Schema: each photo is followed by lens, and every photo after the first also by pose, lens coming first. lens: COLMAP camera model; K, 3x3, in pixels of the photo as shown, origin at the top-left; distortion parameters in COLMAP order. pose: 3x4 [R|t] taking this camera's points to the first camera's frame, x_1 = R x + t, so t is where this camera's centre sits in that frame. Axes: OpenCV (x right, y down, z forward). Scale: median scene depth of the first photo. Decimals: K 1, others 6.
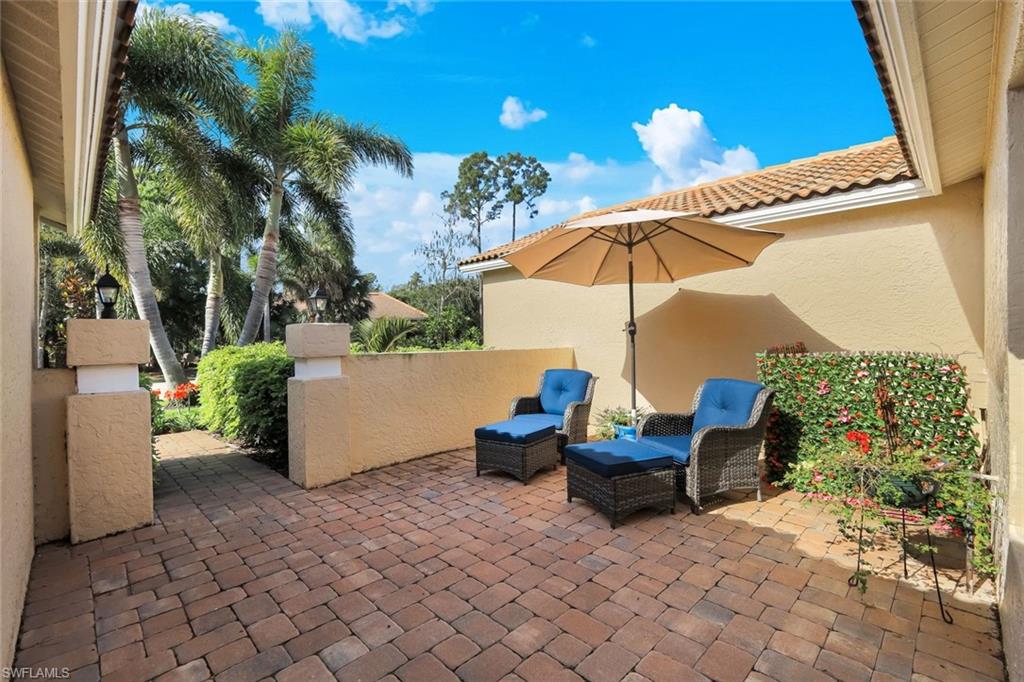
lens RADIAL K [[449.4, 0, 514.7], [0, 449.4, 339.2], [0, 0, 1]] dist [0.003150, 0.000279]
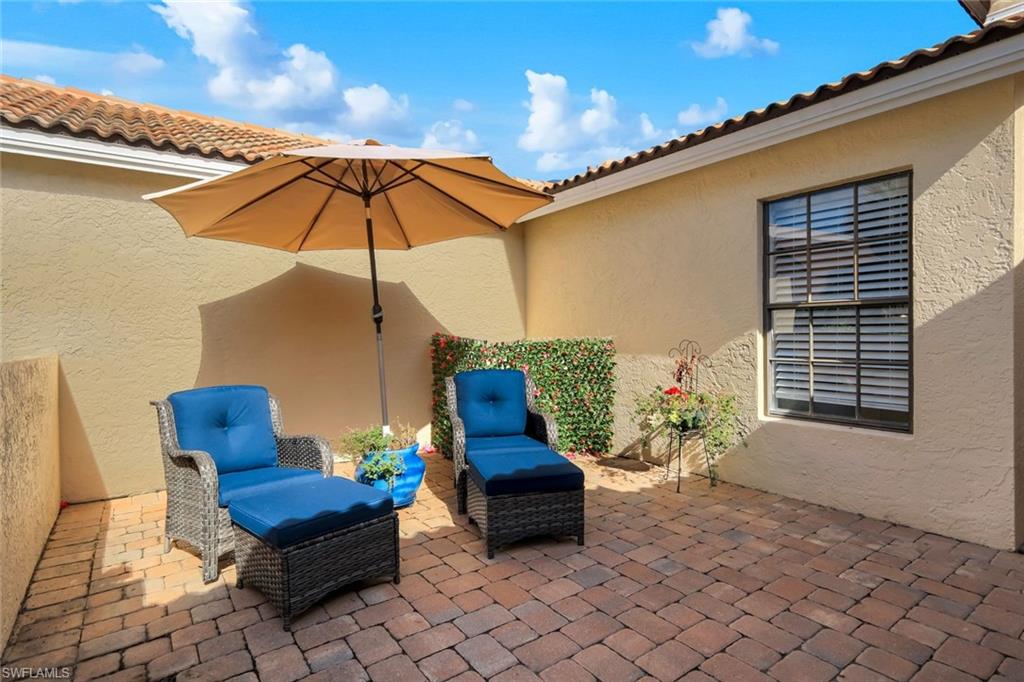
lens RADIAL K [[527.8, 0, 514.6], [0, 527.8, 337.5], [0, 0, 1]] dist [0.001611, 0.000316]
pose [[0.159630, -0.012355, 0.987100, -0.699703], [0.018970, 0.999775, 0.009446, 0.013043], [-0.986995, 0.017217, 0.159829, 0.853713]]
